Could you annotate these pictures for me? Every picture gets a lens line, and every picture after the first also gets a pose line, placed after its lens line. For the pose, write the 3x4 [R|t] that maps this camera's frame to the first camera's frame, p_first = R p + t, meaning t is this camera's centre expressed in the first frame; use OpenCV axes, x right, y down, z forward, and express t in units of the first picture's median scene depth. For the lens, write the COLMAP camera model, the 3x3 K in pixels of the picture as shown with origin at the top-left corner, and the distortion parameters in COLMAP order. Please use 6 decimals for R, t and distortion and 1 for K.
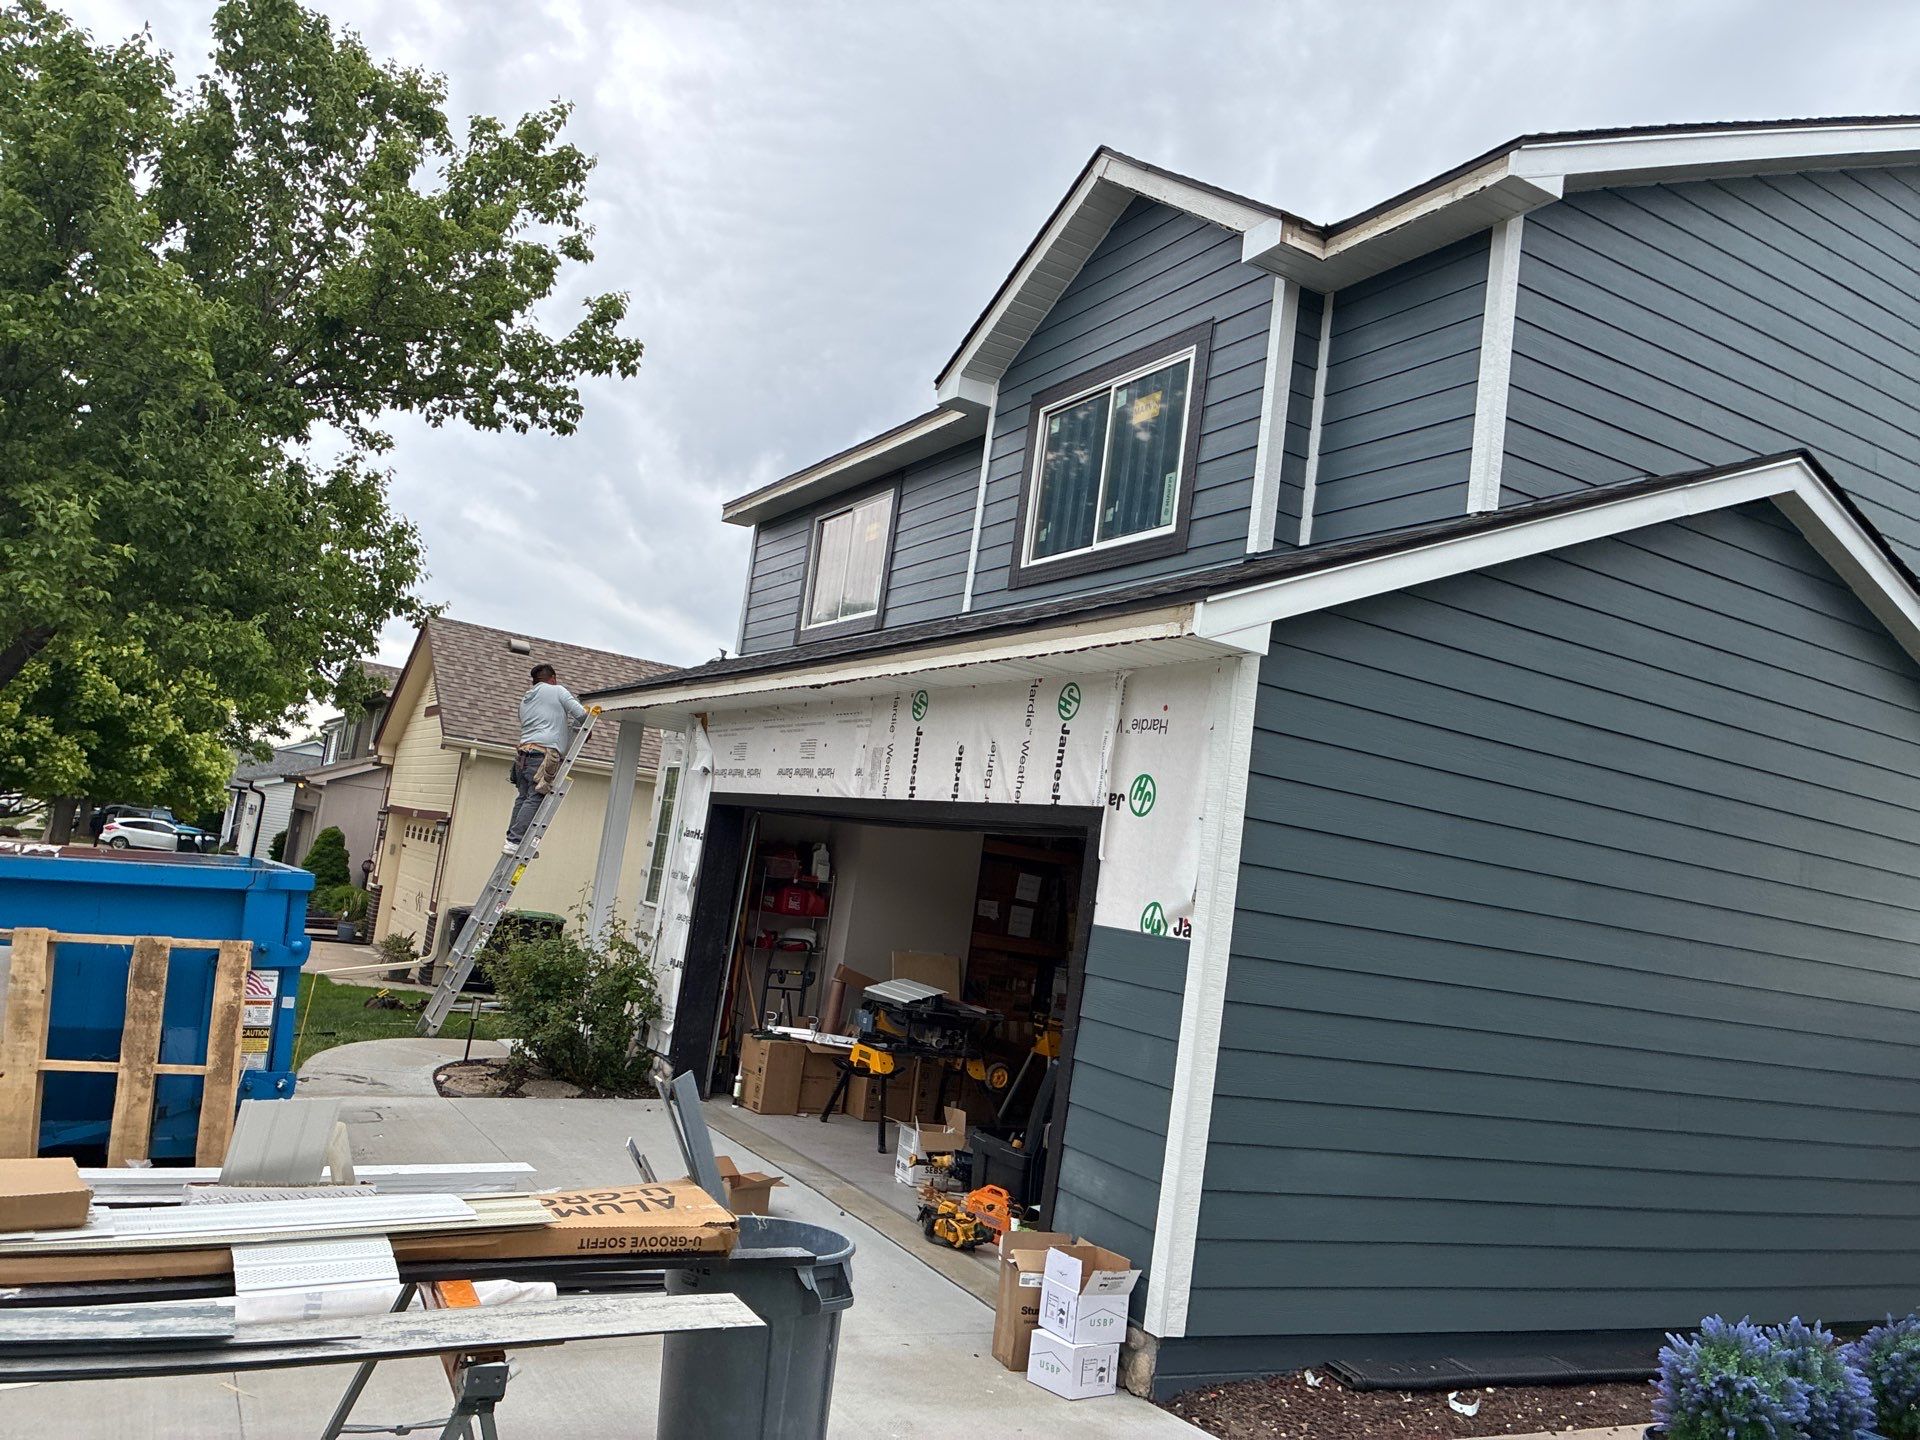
lens RADIAL K [[1452.4, 0, 921.3], [0, 1452.4, 694.0], [0, 0, 1]] dist [0.049486, -0.063128]
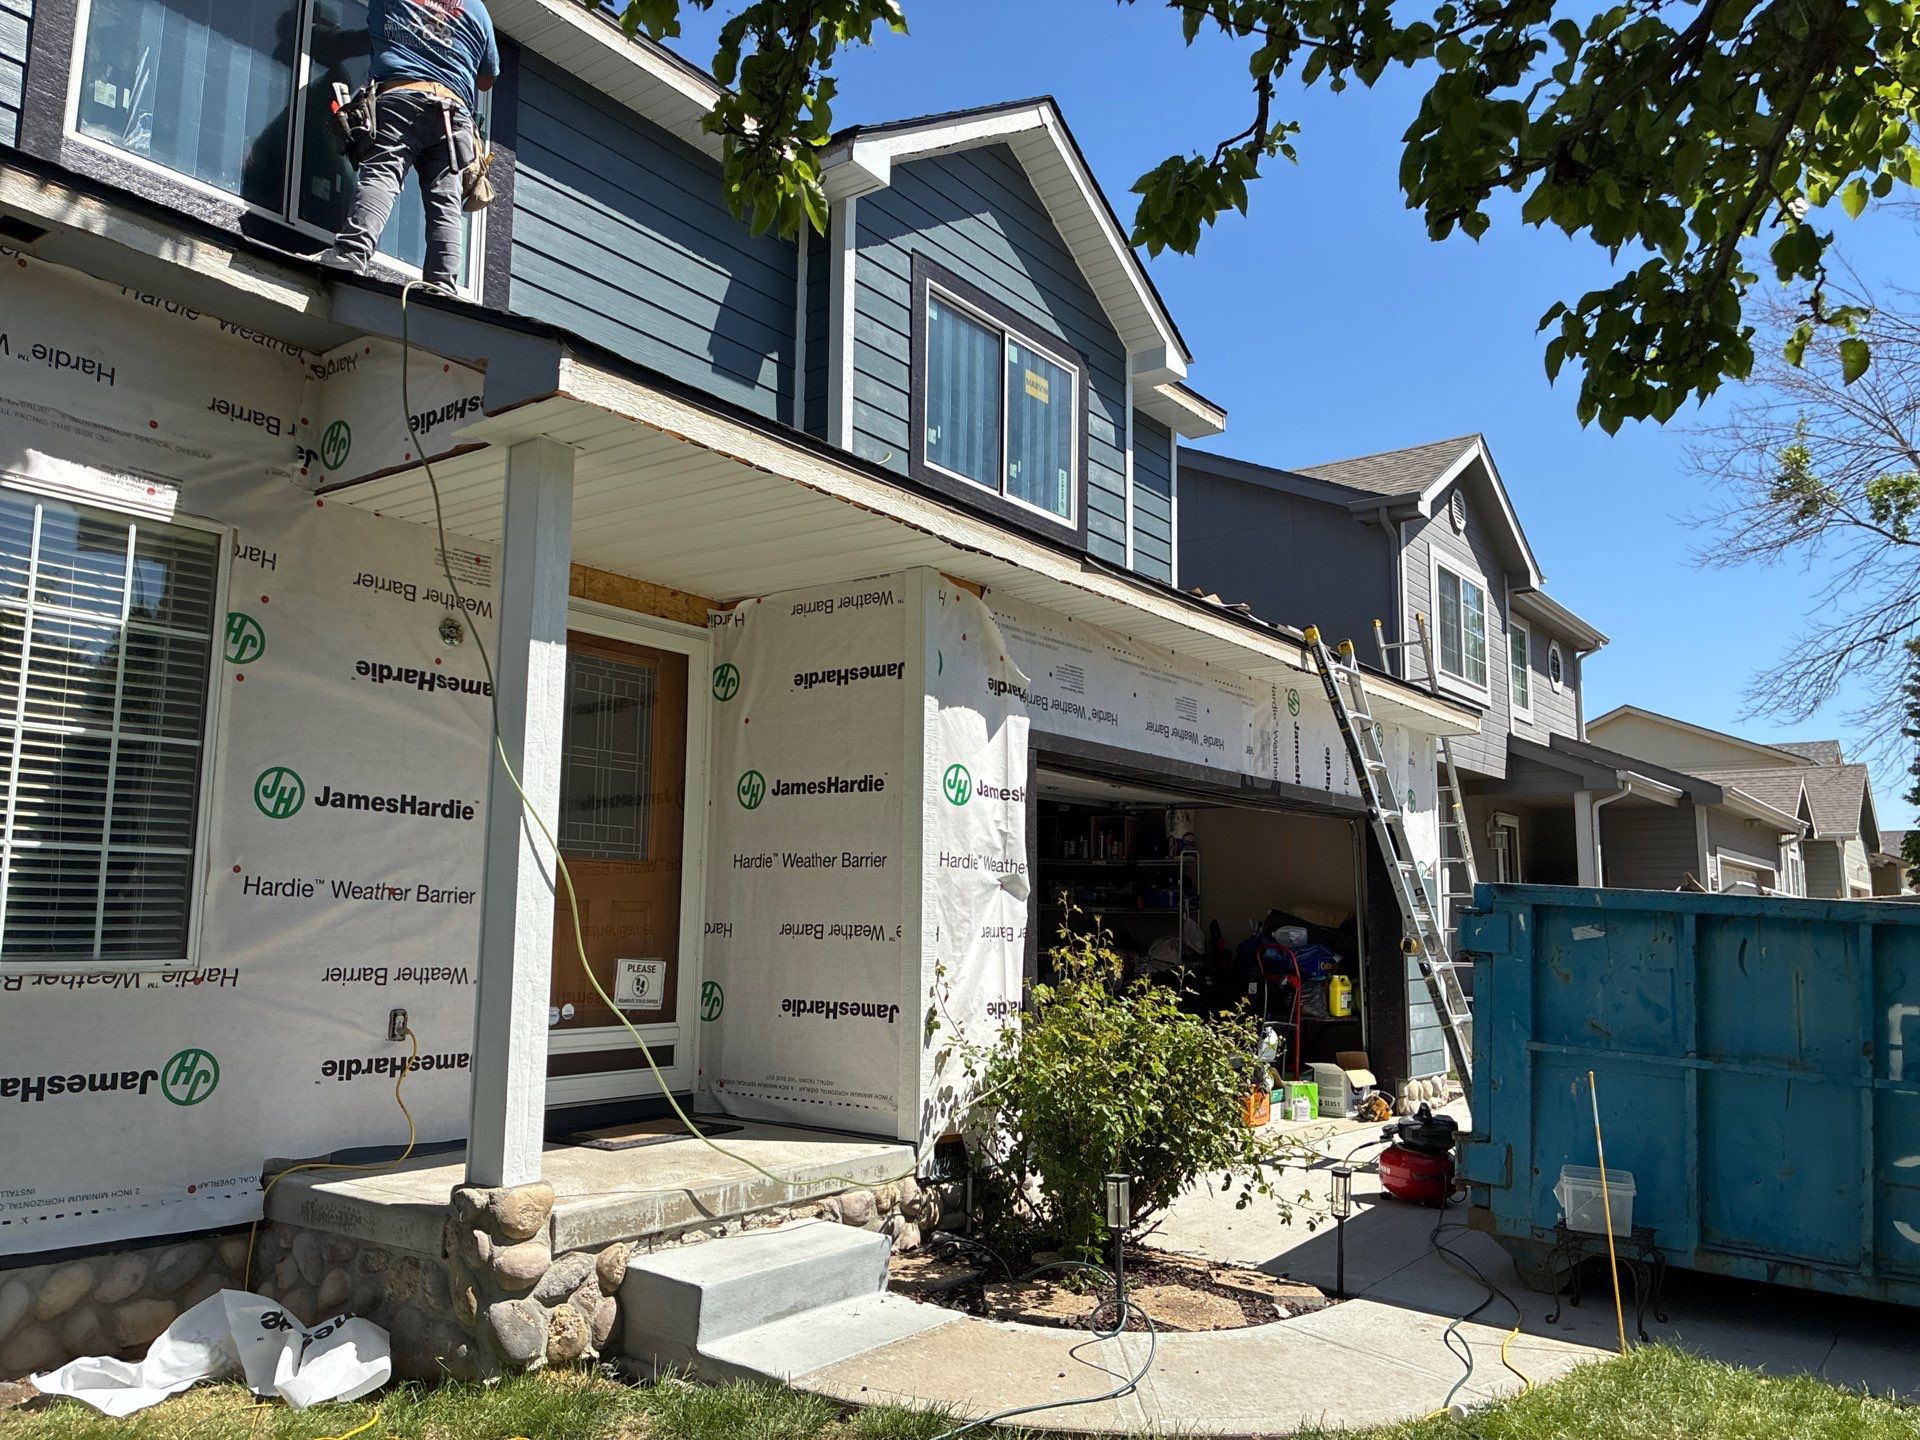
lens RADIAL K [[1452.4, 0, 954.5], [0, 1452.4, 742.4], [0, 0, 1]] dist [0.049486, -0.063128]
pose [[-0.420738, -0.027148, 0.906776, -0.910790], [-0.183586, 0.981419, -0.055800, 0.148234], [-0.888412, -0.189949, -0.417904, 1.666750]]
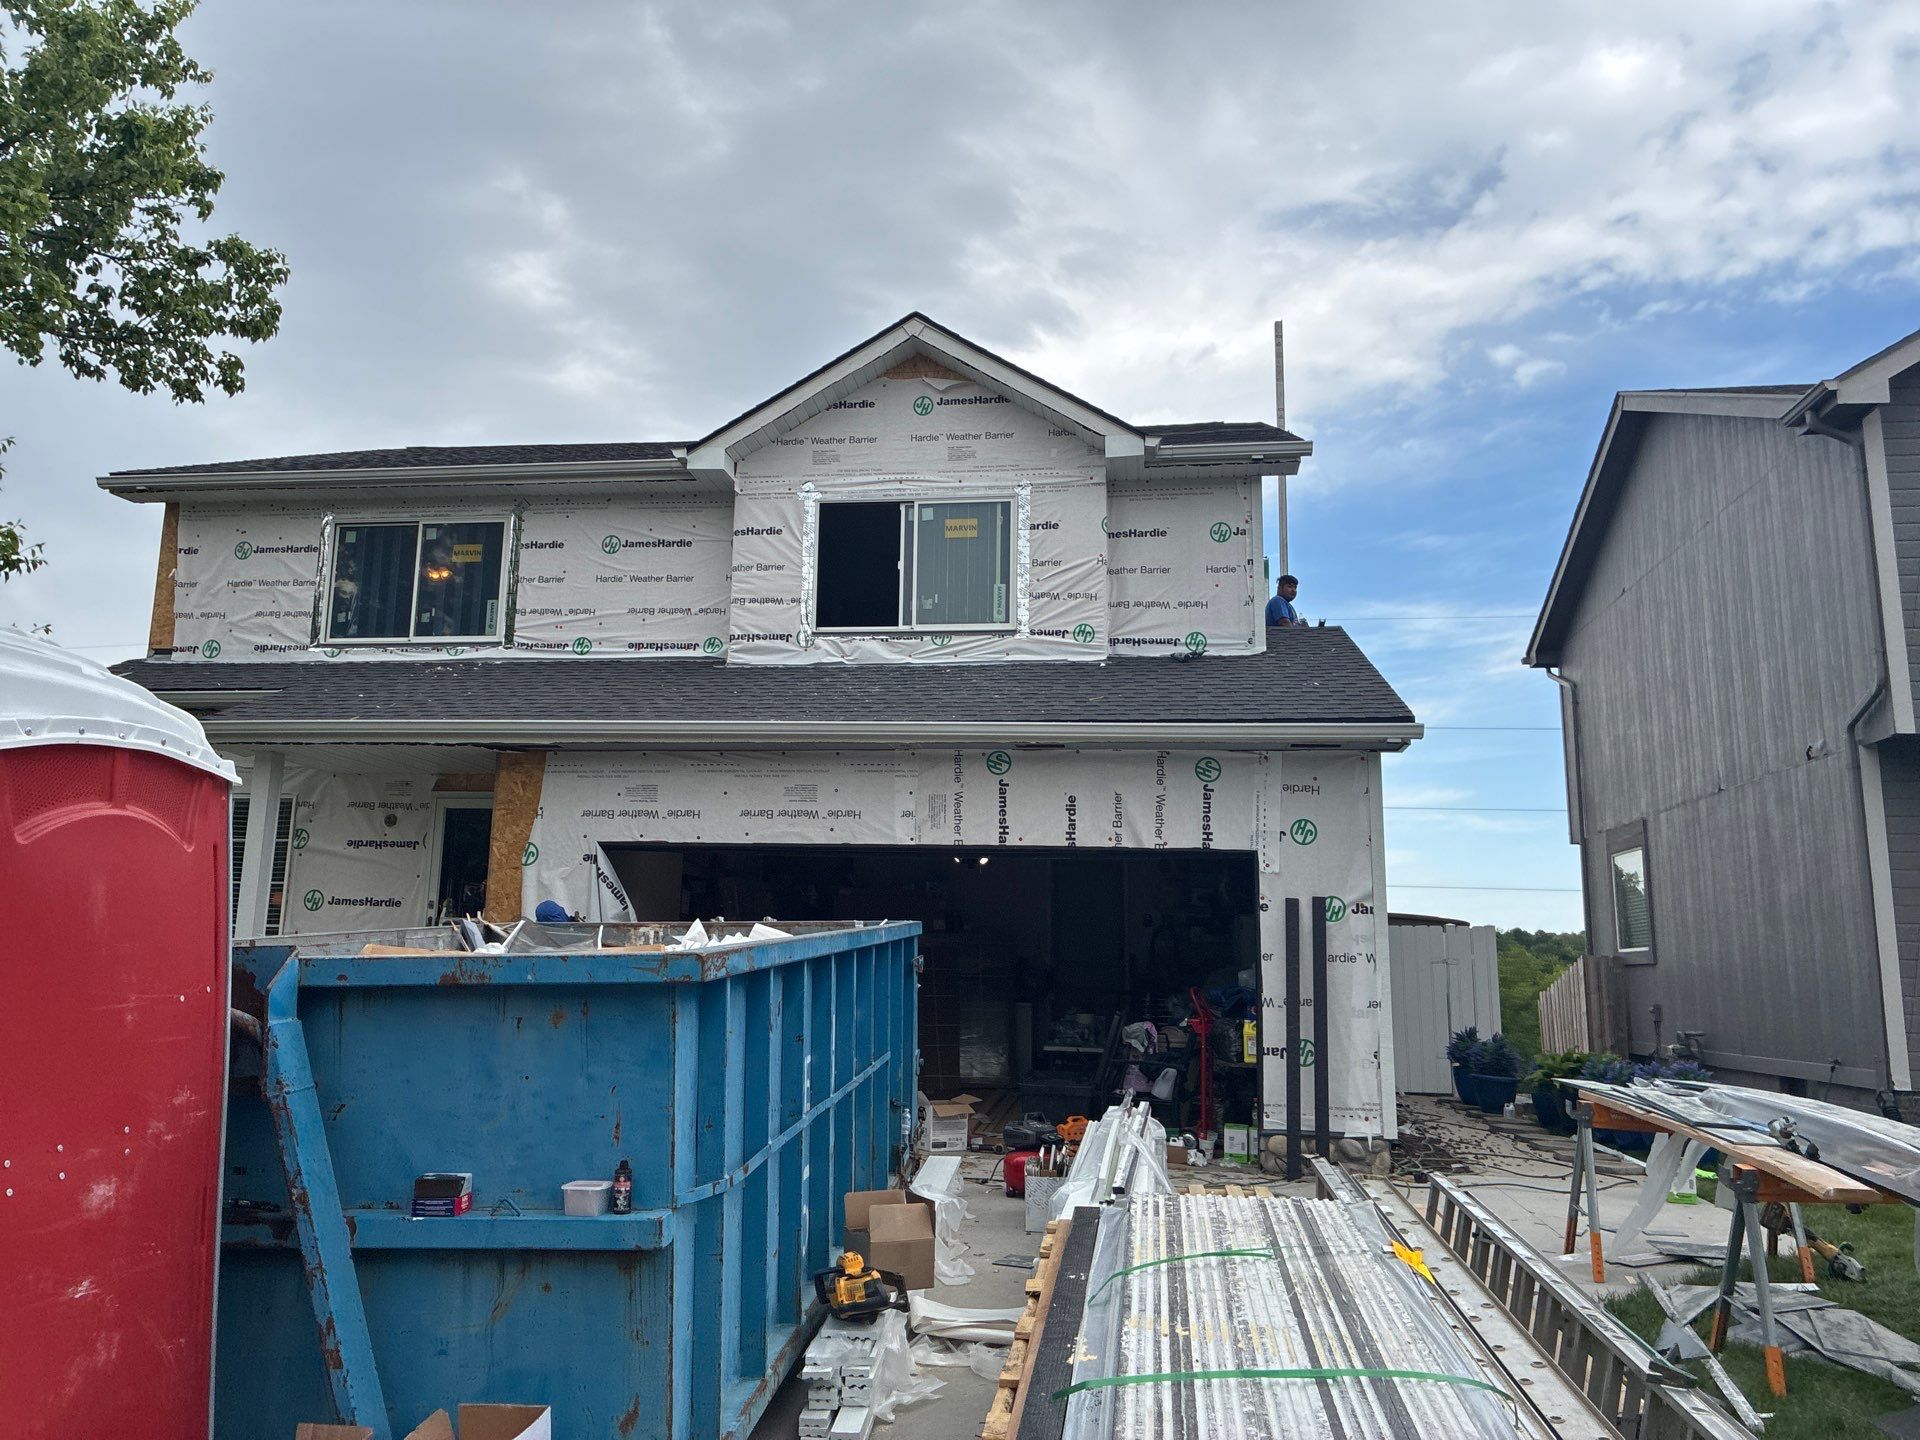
lens RADIAL K [[1452.4, 0, 916.6], [0, 1452.4, 688.9], [0, 0, 1]] dist [0.049486, -0.063128]
pose [[0.602079, 0.029649, 0.797886, -1.058130], [-0.042407, 0.999087, -0.005125, -0.047895], [-0.797309, -0.030750, 0.602787, 0.266593]]
